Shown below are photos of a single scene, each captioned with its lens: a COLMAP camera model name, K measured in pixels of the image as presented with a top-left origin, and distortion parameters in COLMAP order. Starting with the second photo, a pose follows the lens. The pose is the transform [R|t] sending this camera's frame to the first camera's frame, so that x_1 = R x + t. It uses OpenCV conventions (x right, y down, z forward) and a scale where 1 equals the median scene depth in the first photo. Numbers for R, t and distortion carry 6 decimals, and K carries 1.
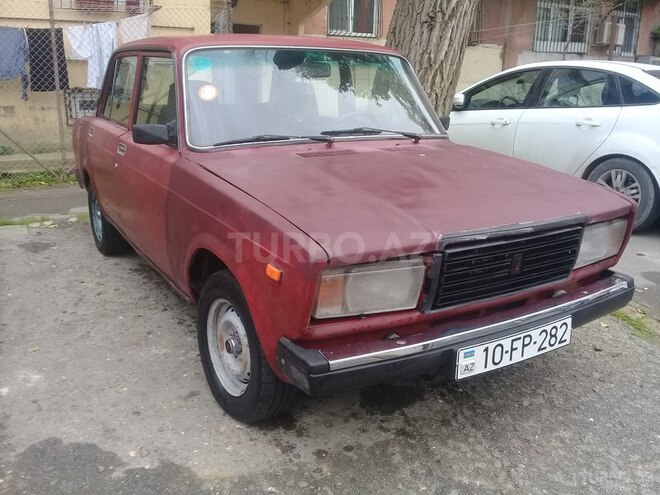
lens RADIAL K [[600.4, 0, 321.9], [0, 600.4, 247.2], [0, 0, 1]] dist [0.069825, -0.156017]
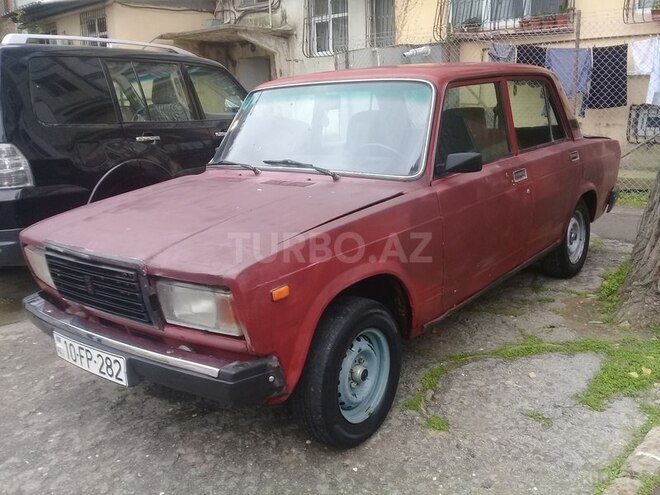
lens RADIAL K [[600.4, 0, 321.9], [0, 600.4, 247.2], [0, 0, 1]] dist [0.069825, -0.156017]
pose [[0.338035, 0.193818, -0.920960, 1.184751], [-0.206432, 0.970004, 0.128369, -0.217747], [0.918215, 0.146722, 0.367905, 0.767620]]
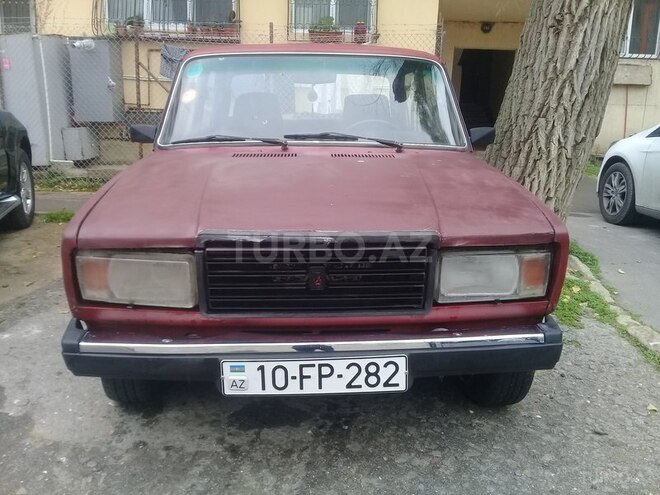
lens RADIAL K [[600.4, 0, 321.9], [0, 600.4, 247.2], [0, 0, 1]] dist [0.069825, -0.156017]
pose [[0.878388, 0.104316, -0.466426, 0.571042], [-0.127904, 0.991603, -0.019102, -0.000396], [0.460516, 0.076437, 0.884354, 0.191243]]
